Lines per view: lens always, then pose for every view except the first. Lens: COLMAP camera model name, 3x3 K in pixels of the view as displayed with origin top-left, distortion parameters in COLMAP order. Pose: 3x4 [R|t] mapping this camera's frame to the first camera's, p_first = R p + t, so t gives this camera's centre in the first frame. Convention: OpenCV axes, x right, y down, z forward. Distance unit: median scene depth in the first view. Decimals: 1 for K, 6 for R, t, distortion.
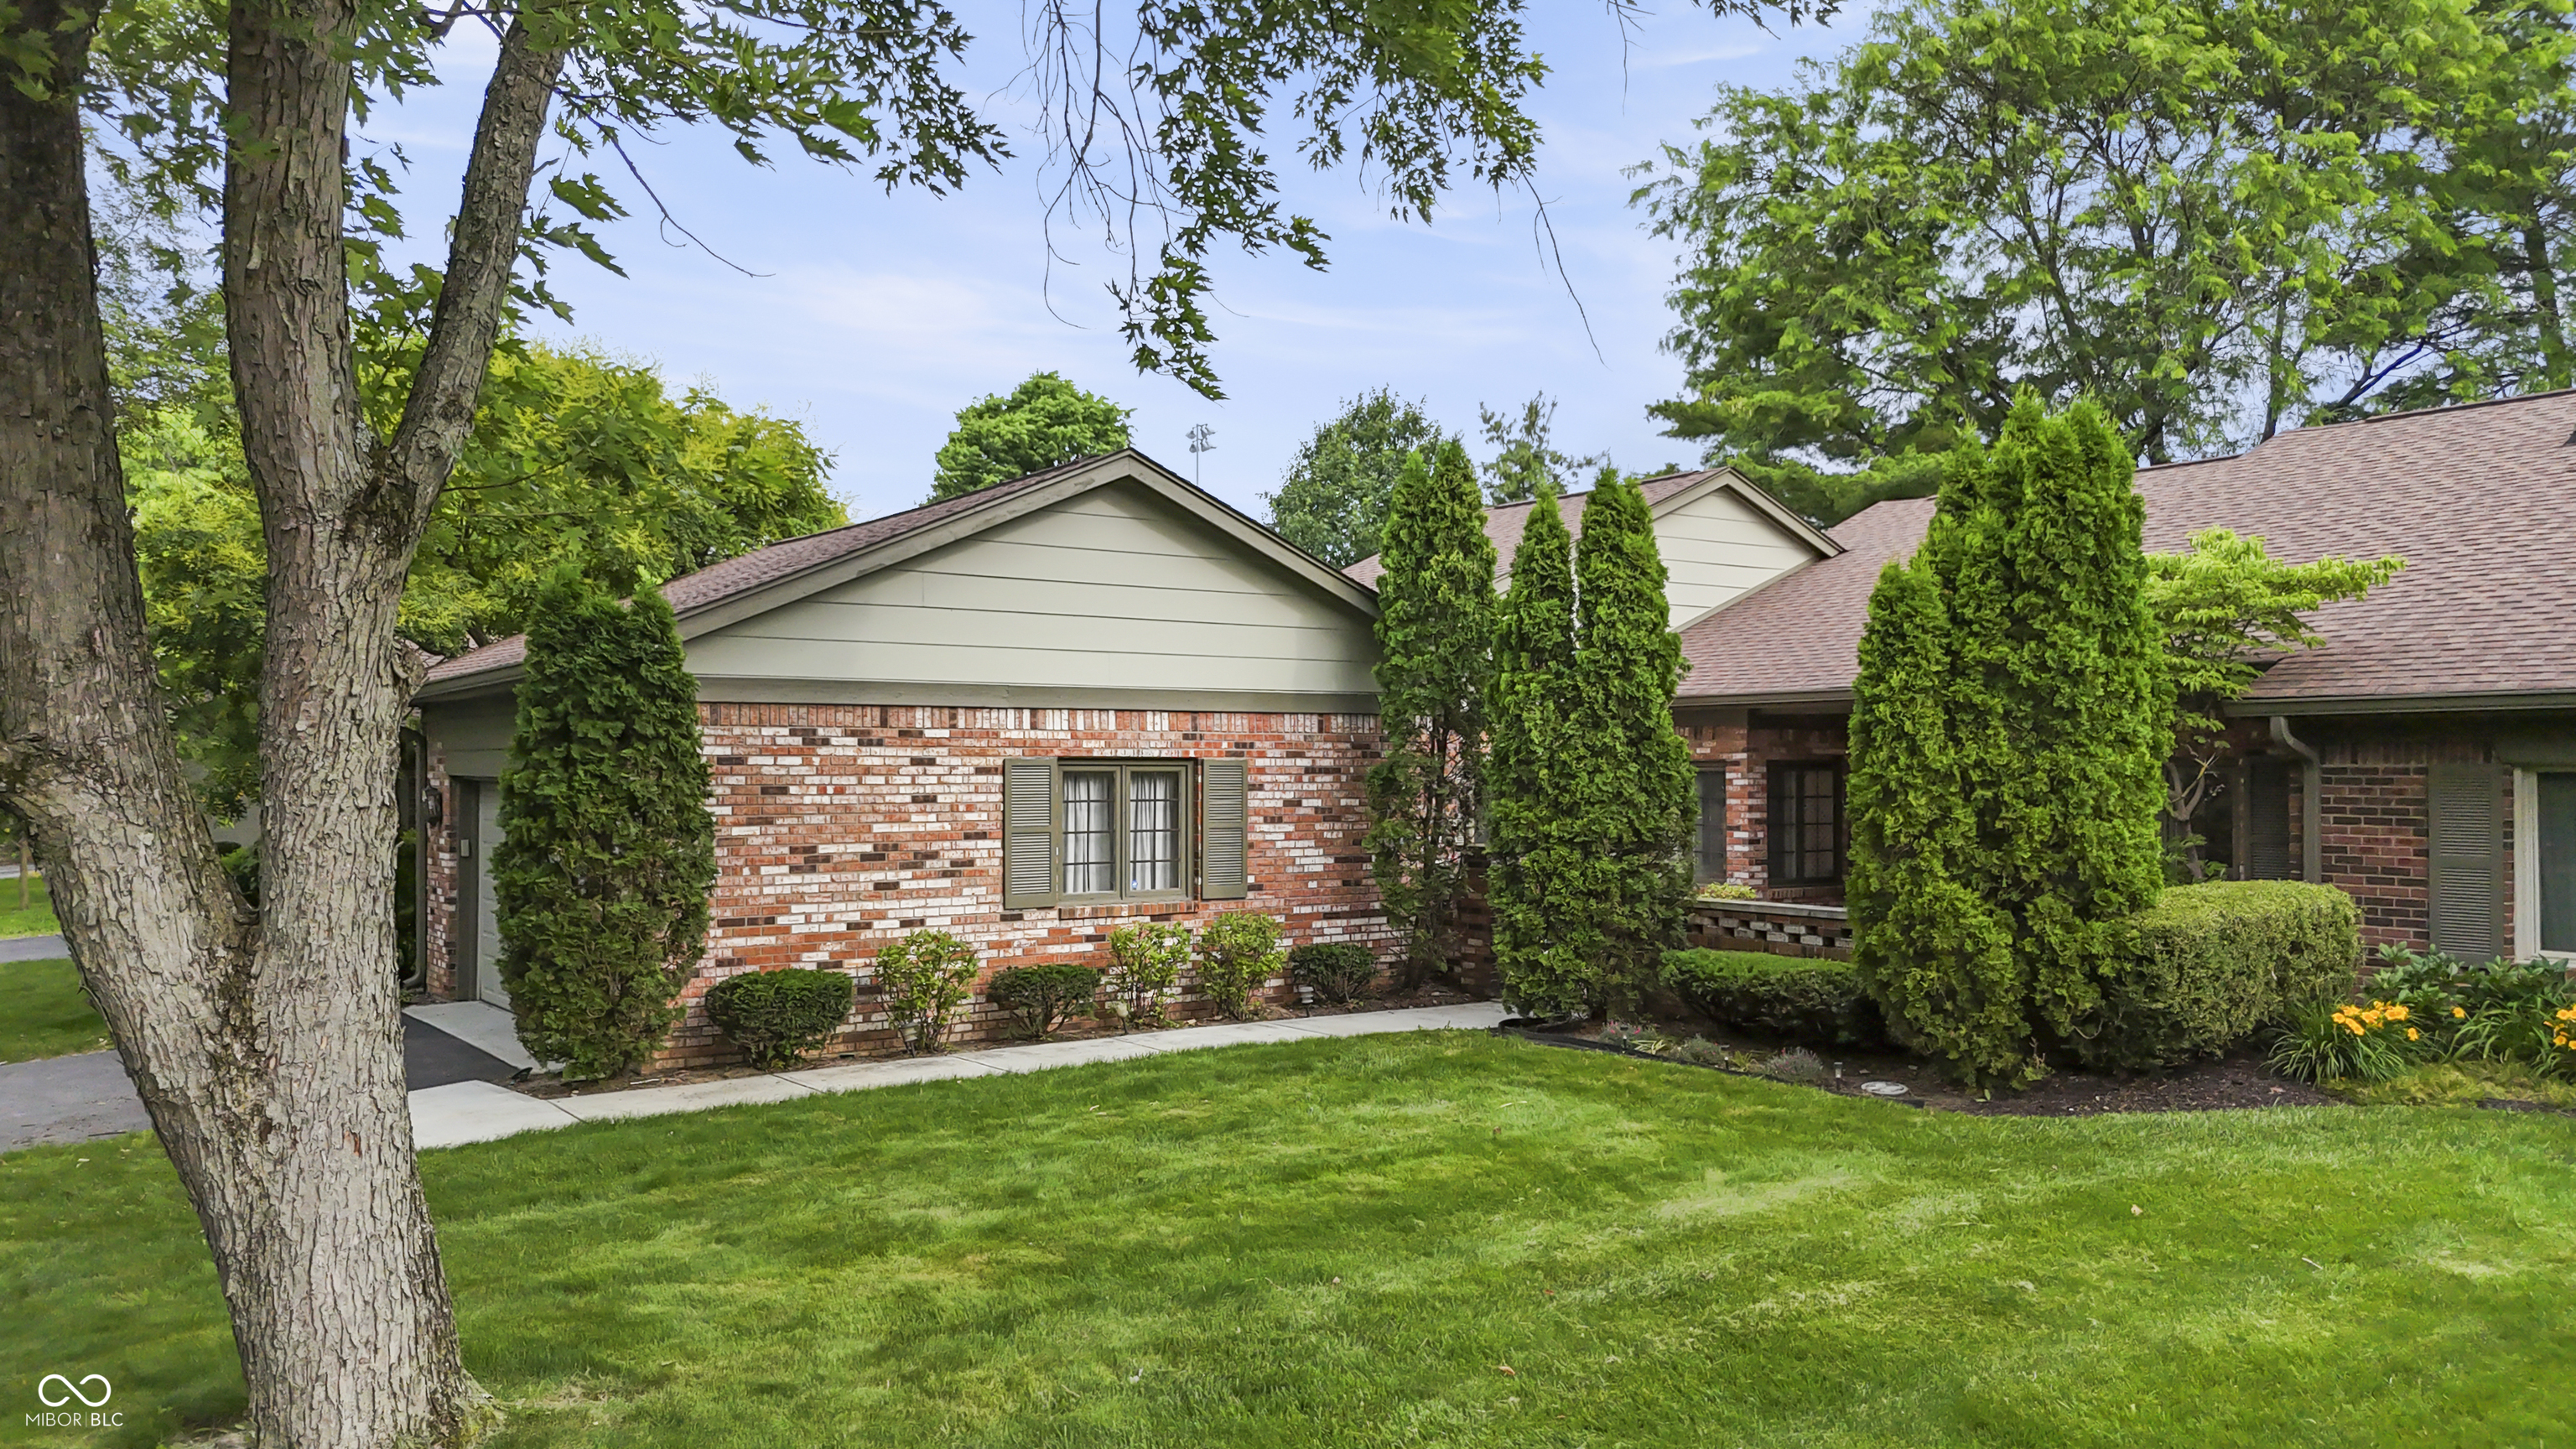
lens RADIAL K [[1892.9, 0, 1290.9], [0, 1892.9, 742.9], [0, 0, 1]] dist [0.081105, -0.087589]
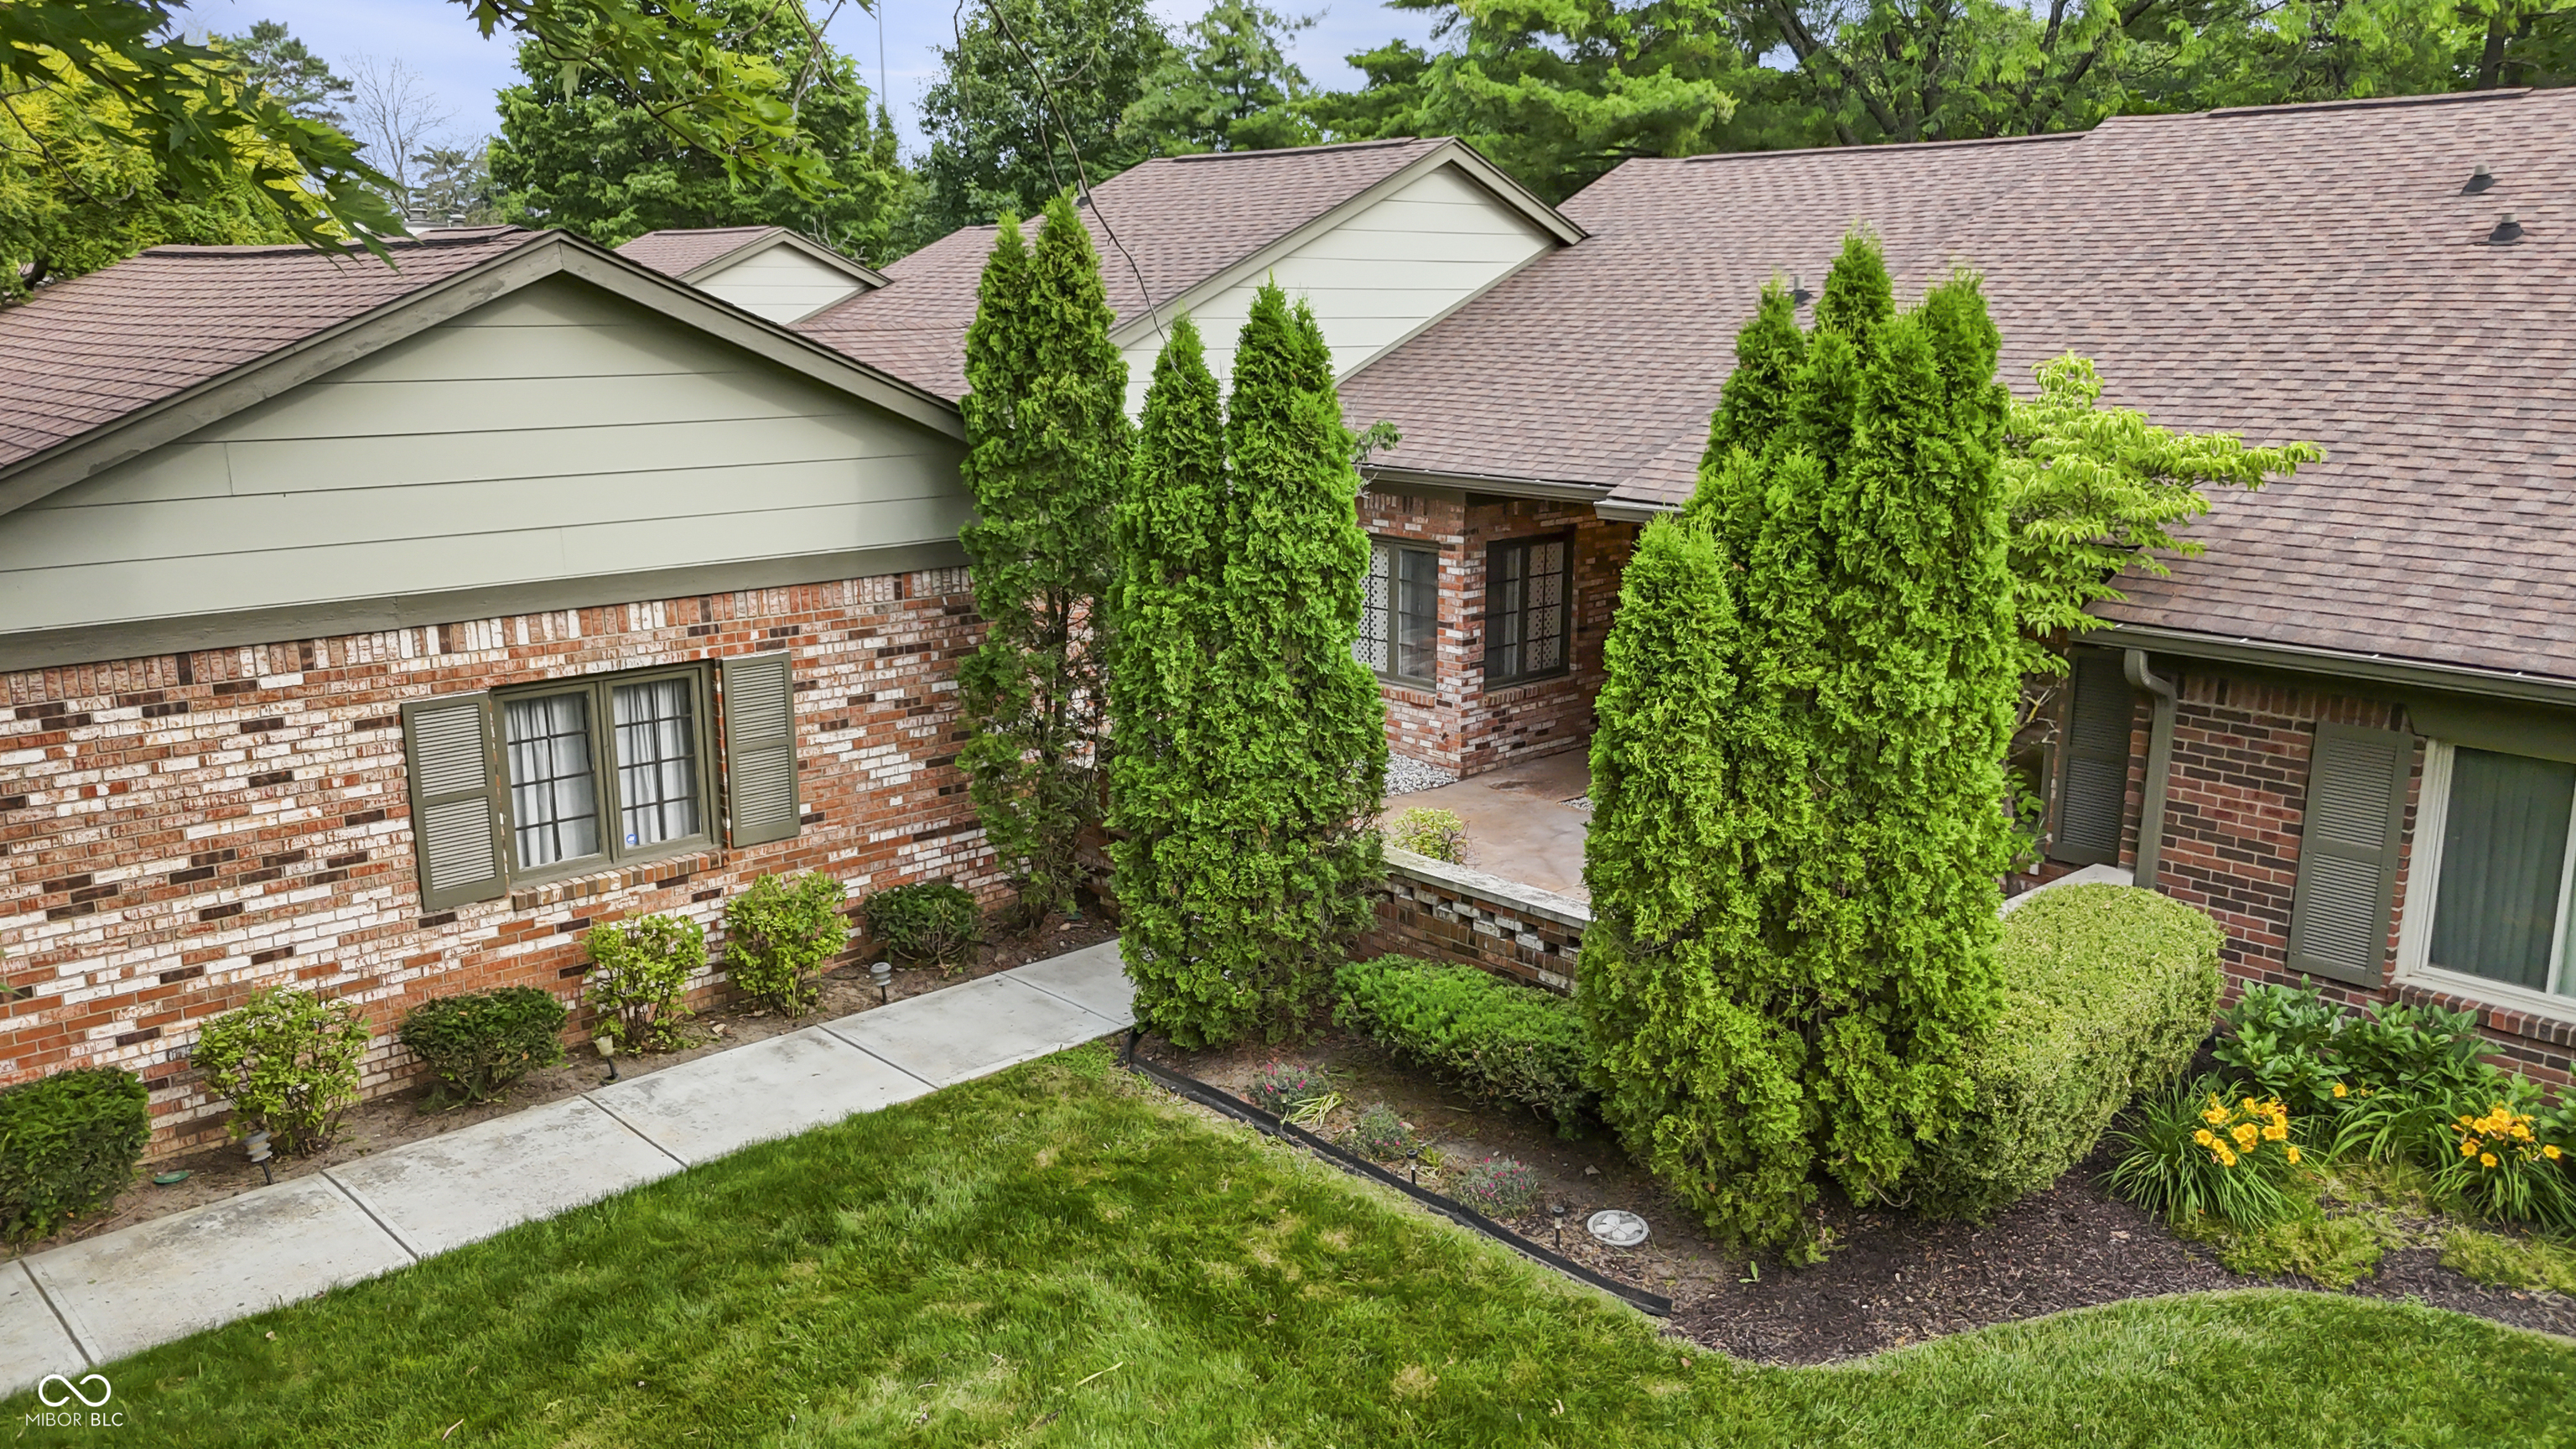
lens RADIAL K [[1892.9, 0, 1288.0], [0, 1892.9, 731.1], [0, 0, 1]] dist [0.081105, -0.087589]
pose [[0.990491, -0.029124, 0.134459, 0.075840], [-0.003680, 0.971378, 0.237512, -0.153283], [-0.137528, -0.235748, 0.962034, 0.295637]]
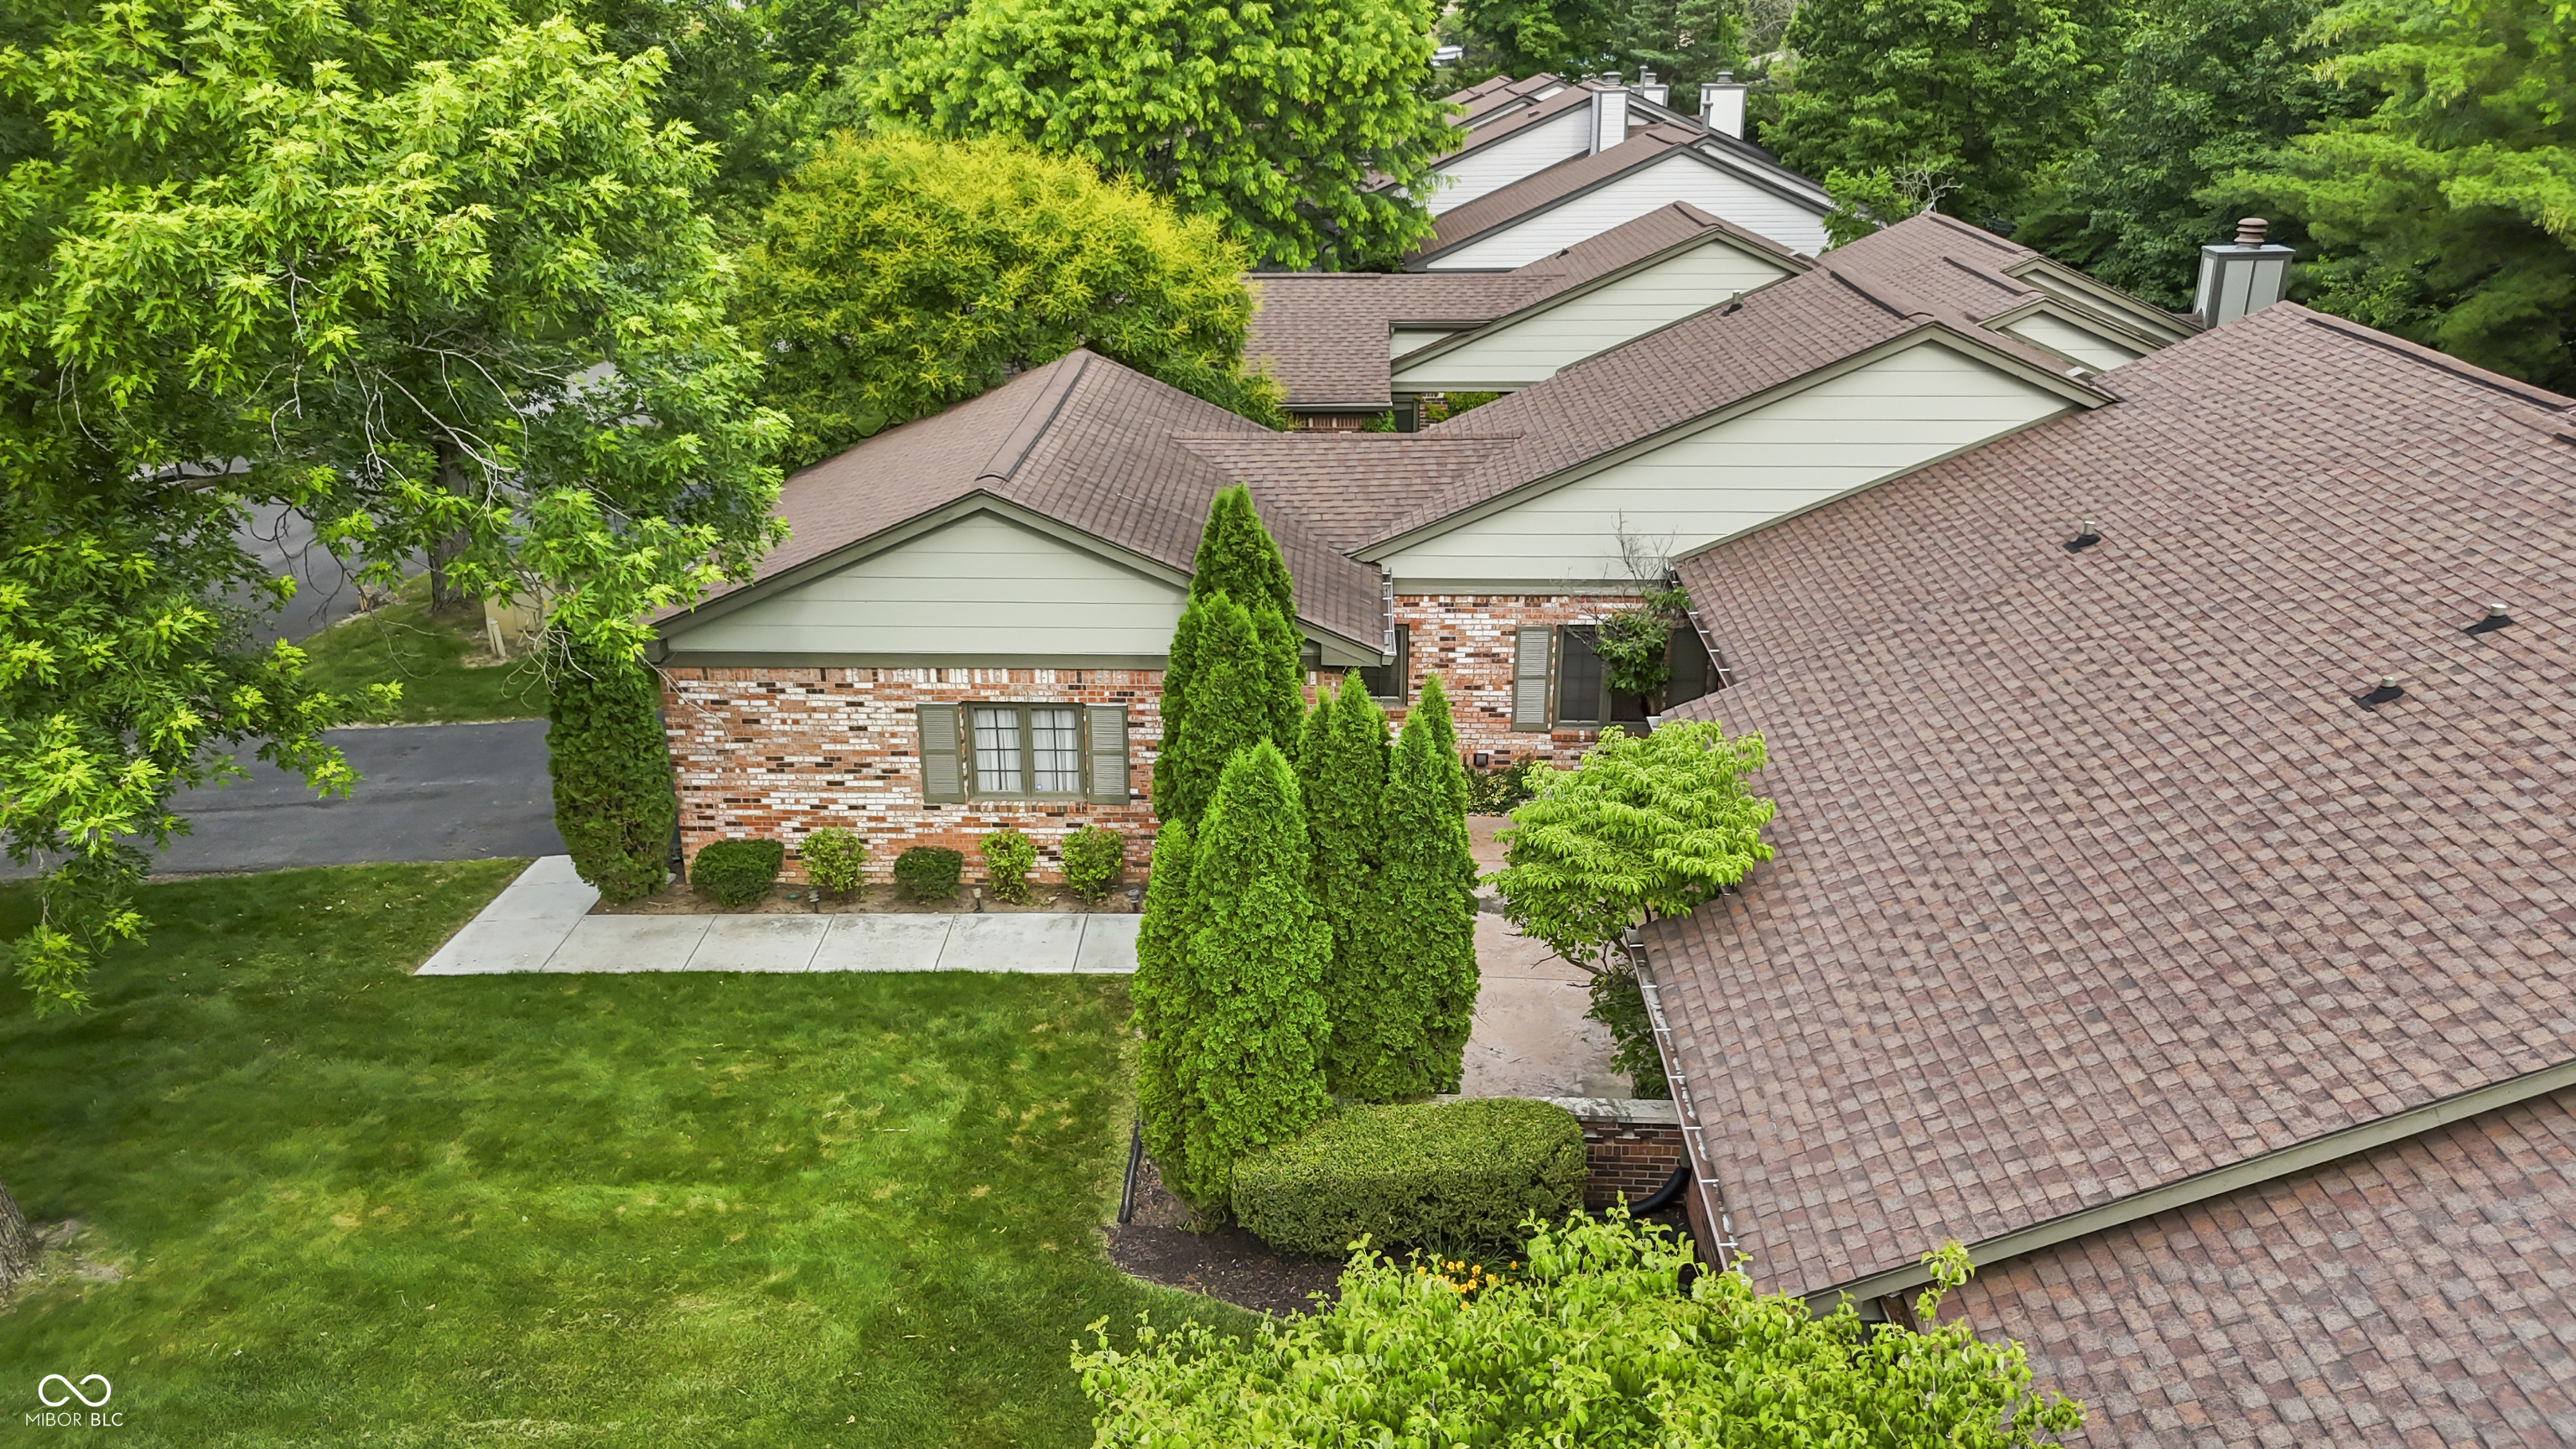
lens RADIAL K [[1892.9, 0, 1290.2], [0, 1892.9, 738.5], [0, 0, 1]] dist [0.081105, -0.087589]
pose [[0.800852, 0.218847, -0.557443, 0.875713], [0.011131, 0.925235, 0.379230, -0.507946], [0.598759, -0.309912, 0.738541, 0.136907]]
